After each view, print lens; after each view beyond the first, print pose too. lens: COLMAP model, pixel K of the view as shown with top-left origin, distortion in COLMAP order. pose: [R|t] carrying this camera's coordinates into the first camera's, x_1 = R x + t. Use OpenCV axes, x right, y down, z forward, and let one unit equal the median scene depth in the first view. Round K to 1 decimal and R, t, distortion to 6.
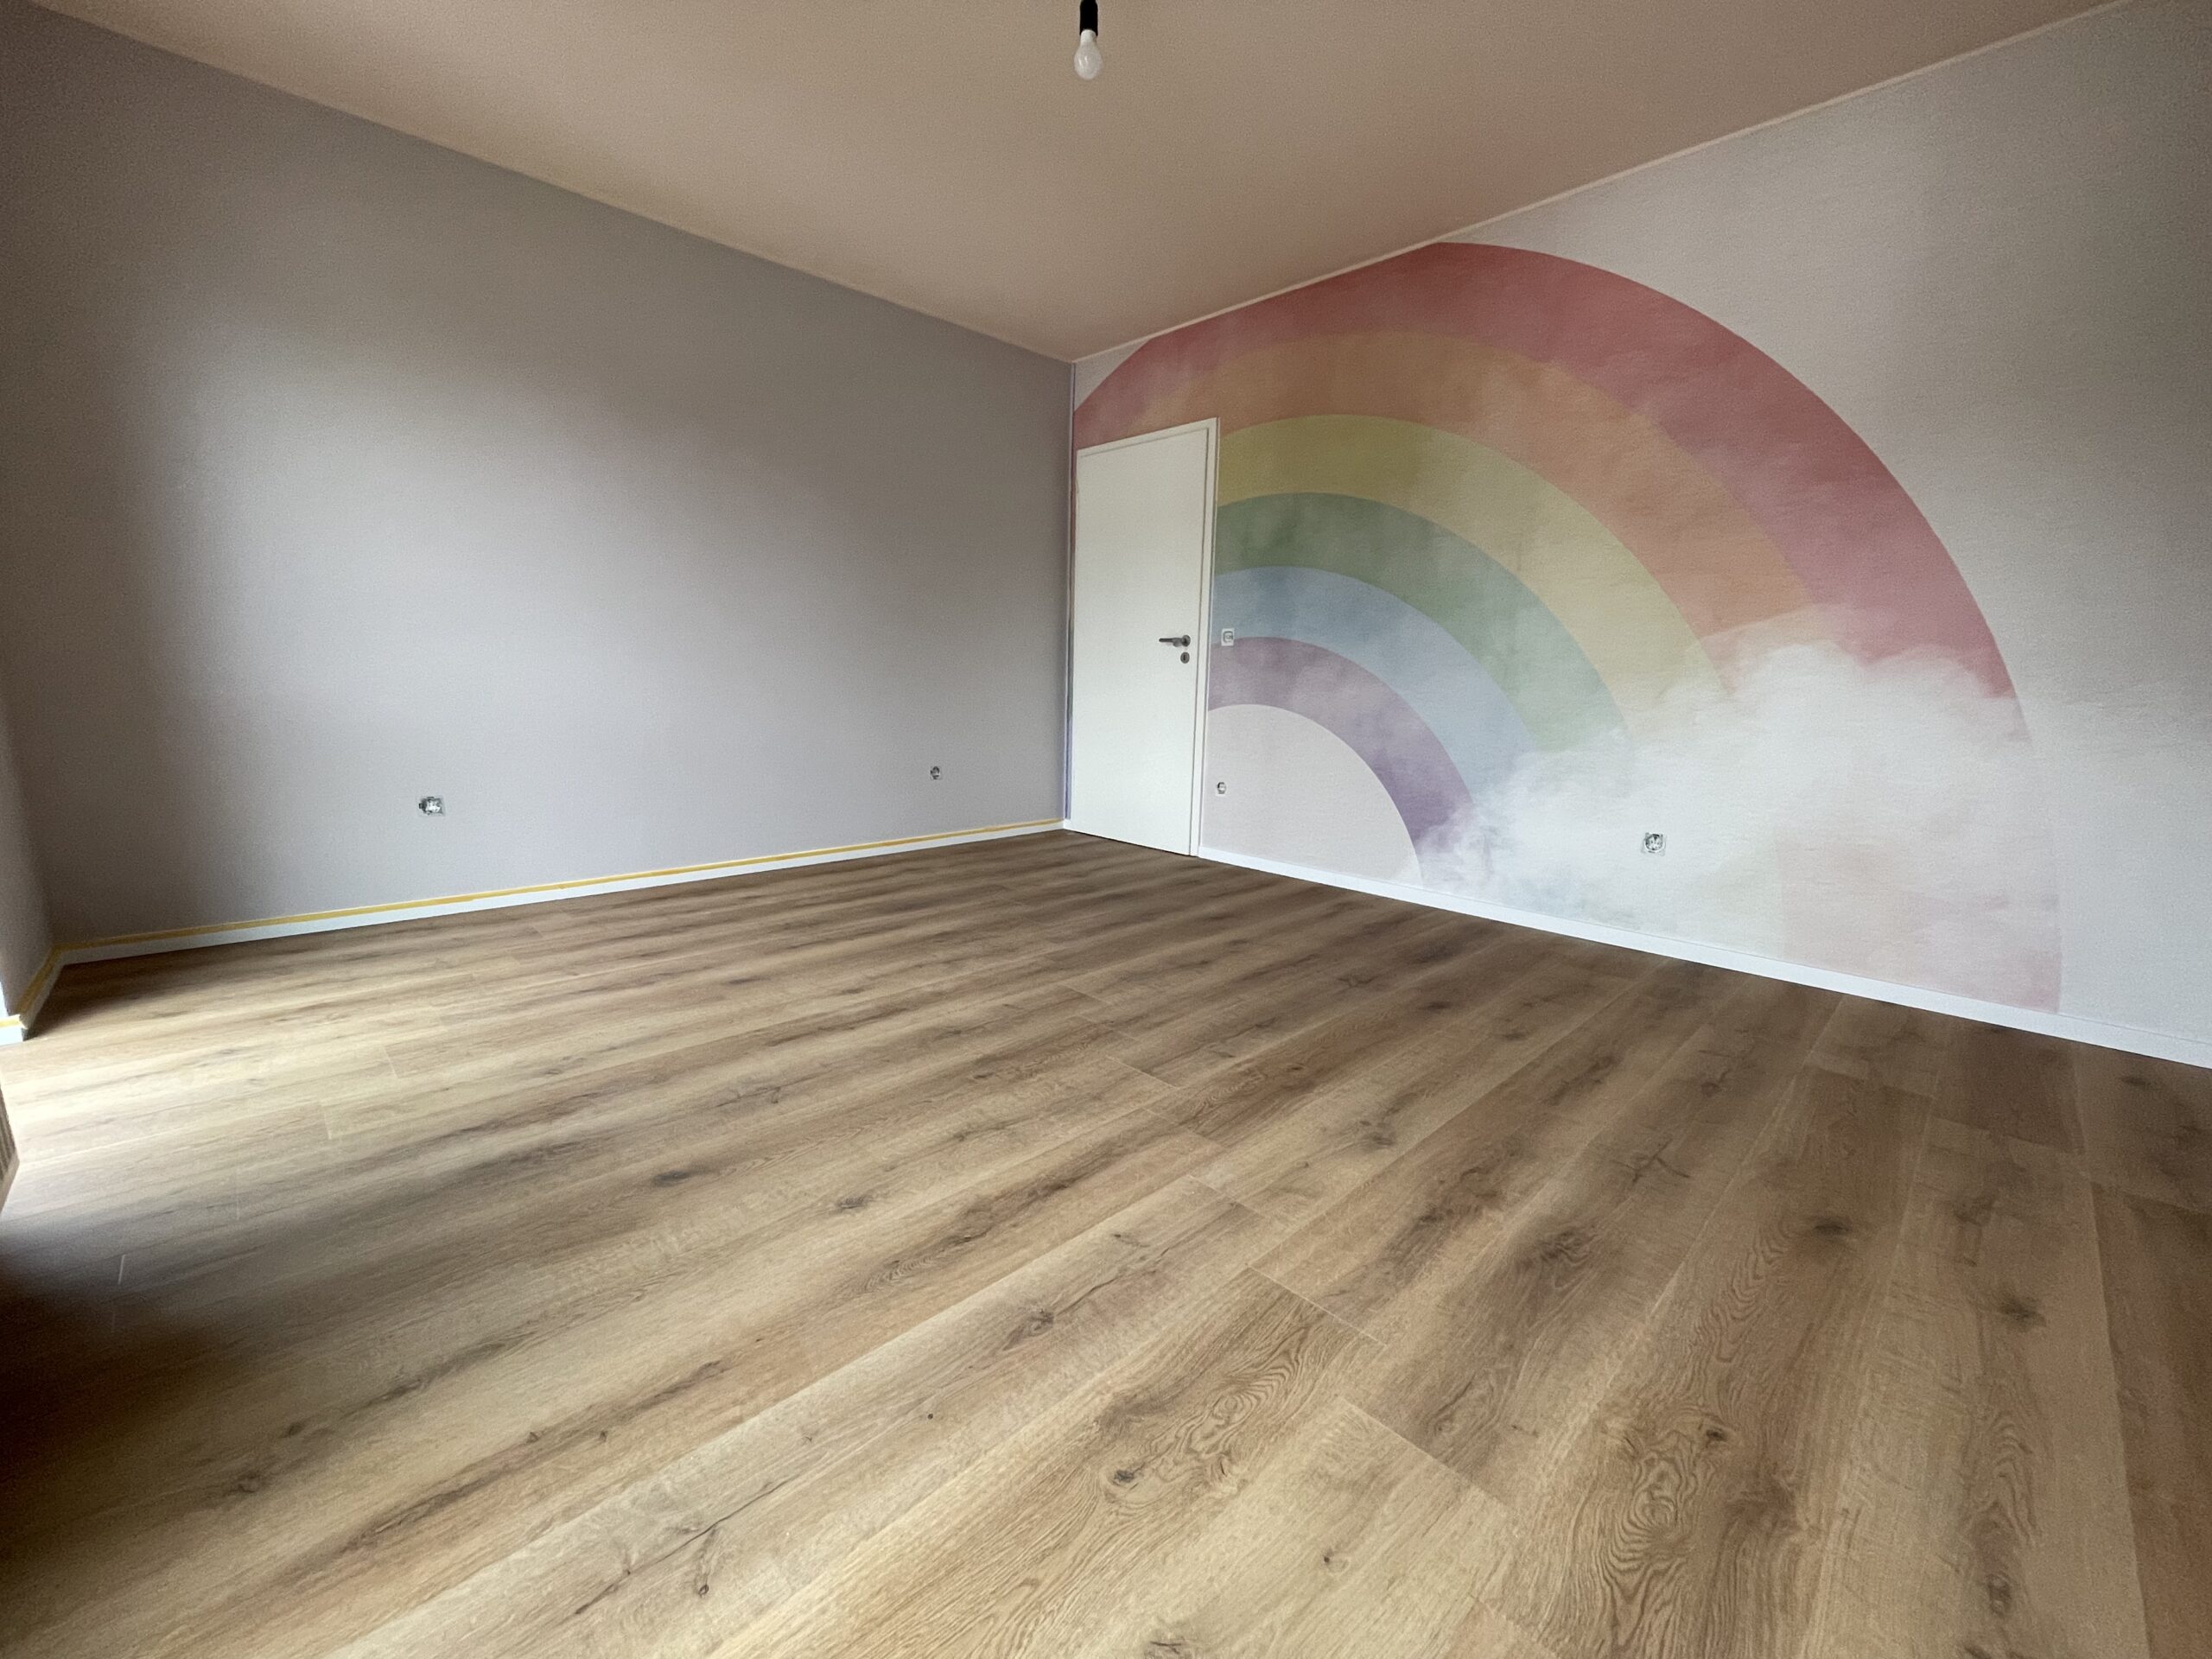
lens RADIAL K [[888.7, 0, 1110.0], [0, 888.7, 834.3], [0, 0, 1]] dist [-0.000577, 0.000010]
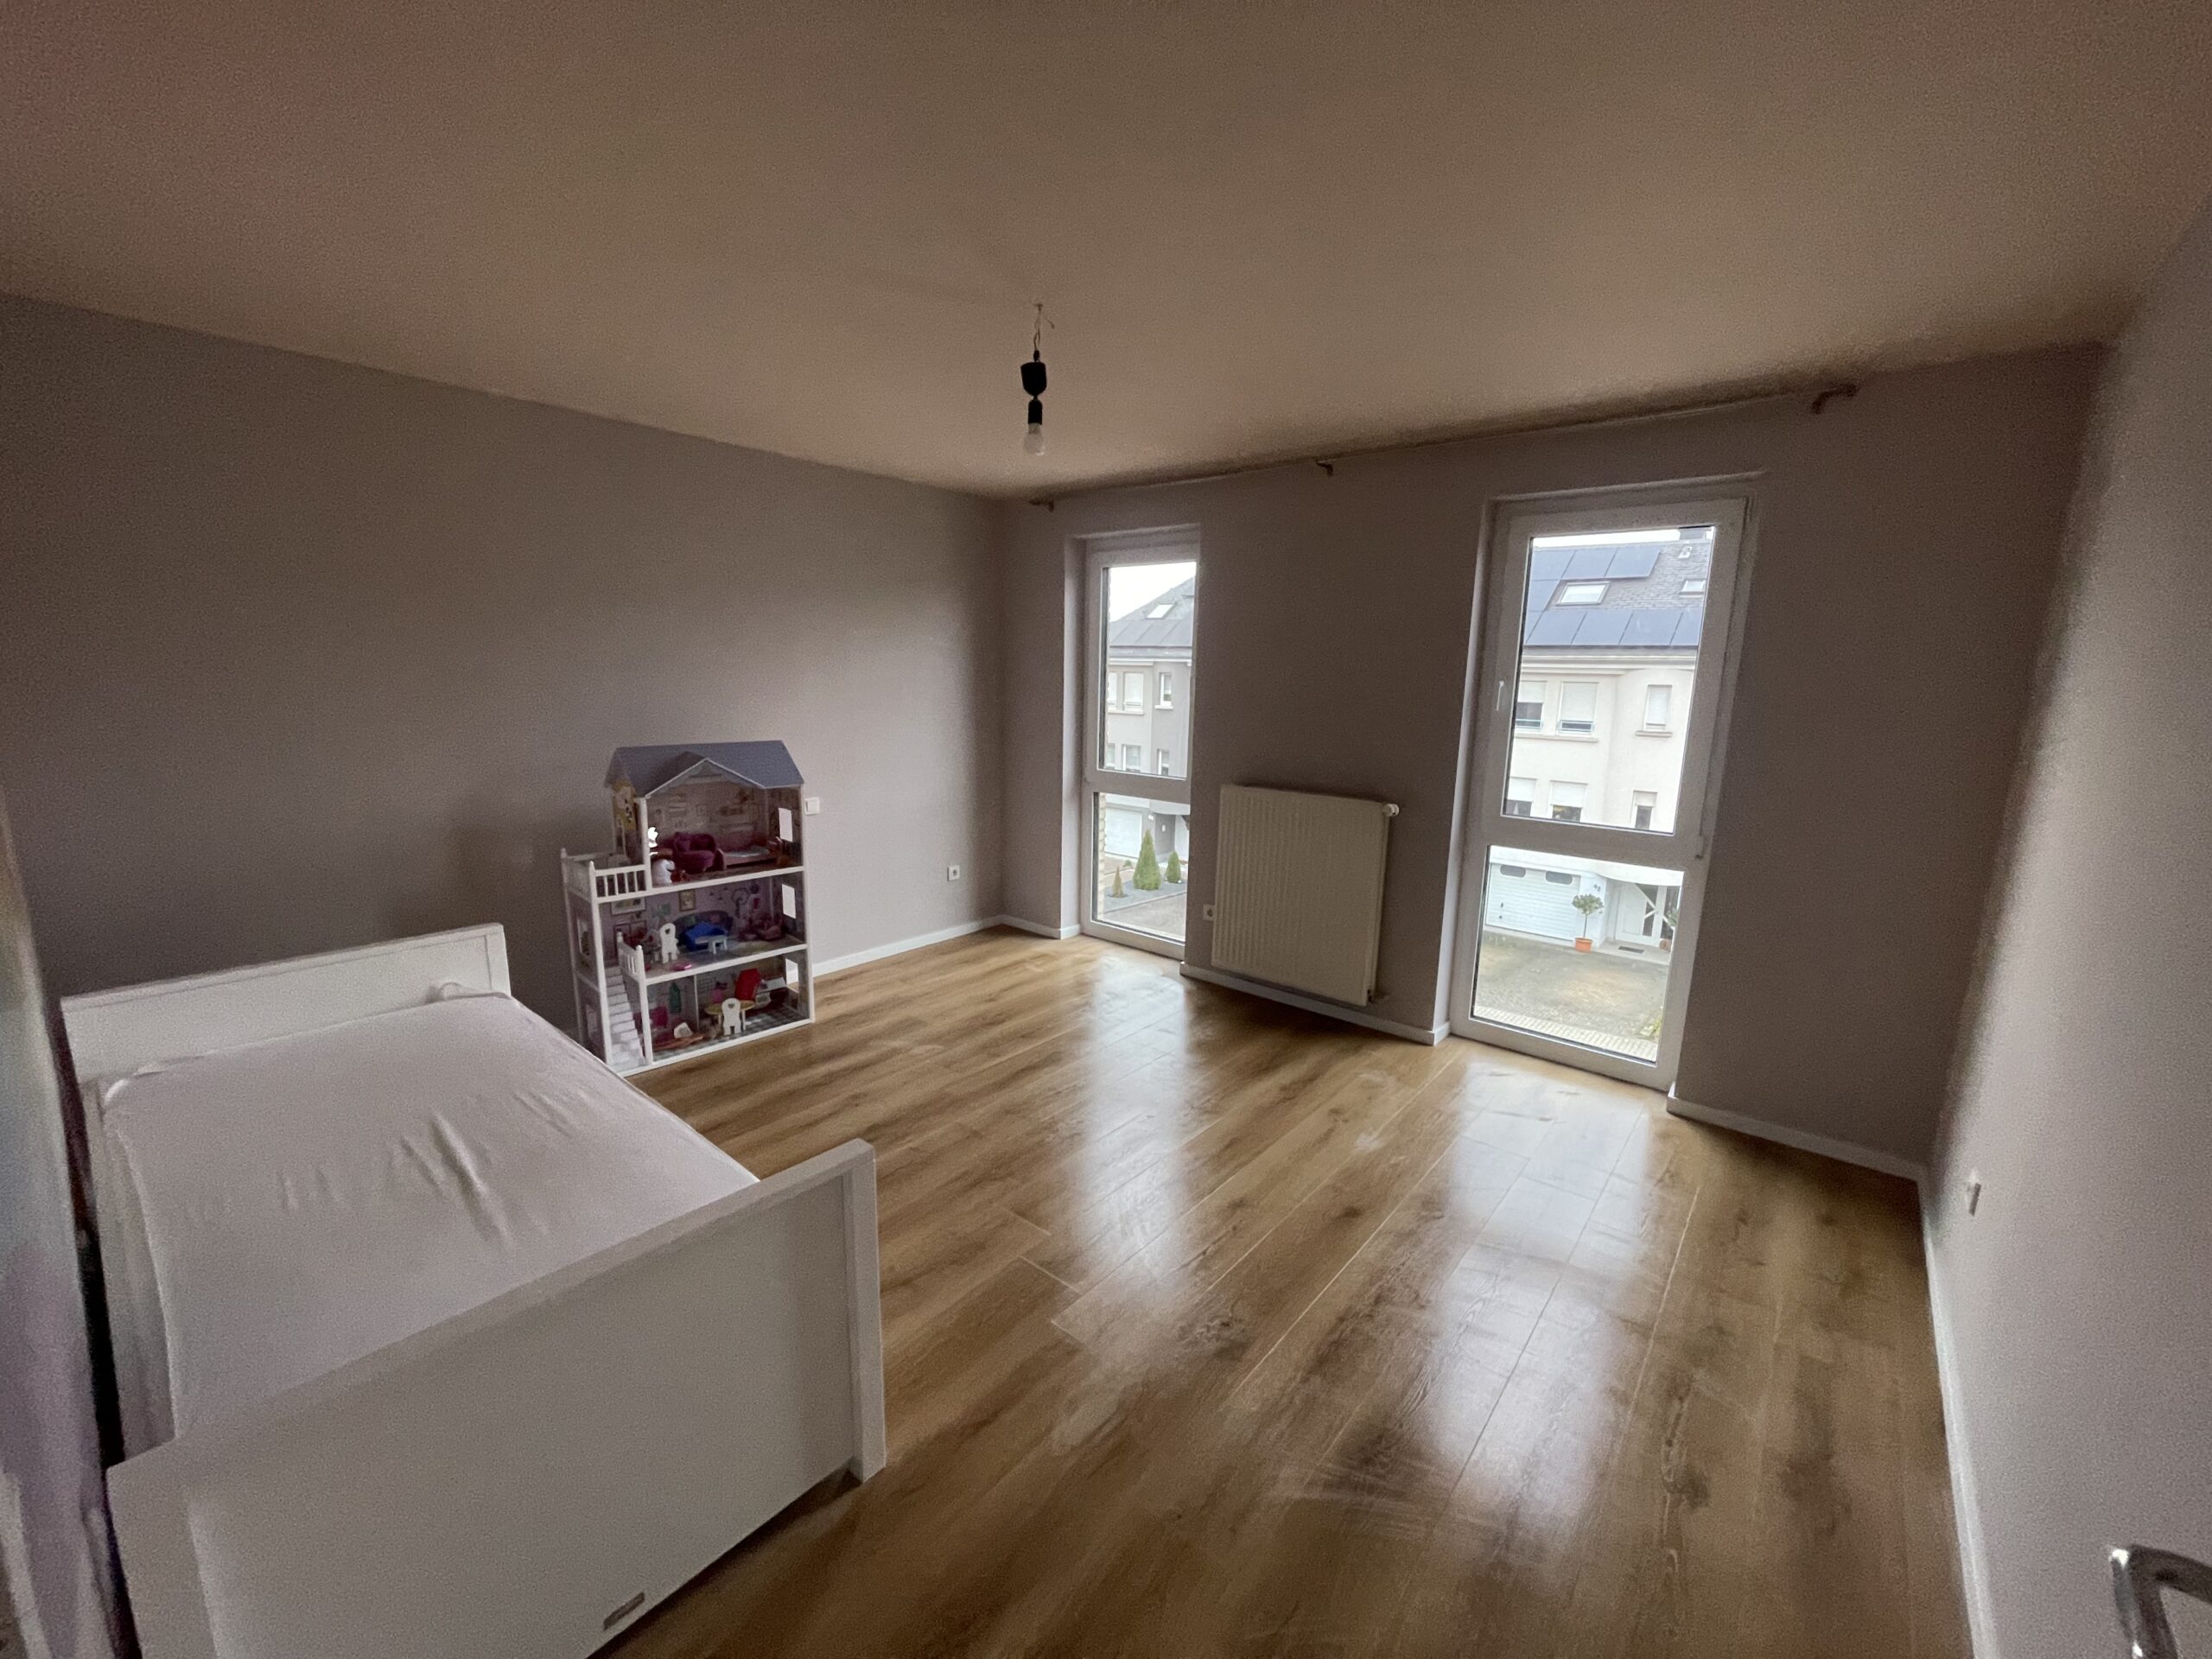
lens RADIAL K [[888.7, 0, 1110.0], [0, 888.7, 834.3], [0, 0, 1]] dist [-0.000577, 0.000010]
pose [[-0.994213, -0.024116, -0.104686, -0.020240], [-0.059913, 0.933328, 0.353991, -0.898776], [0.089169, 0.358214, -0.929371, 2.663277]]
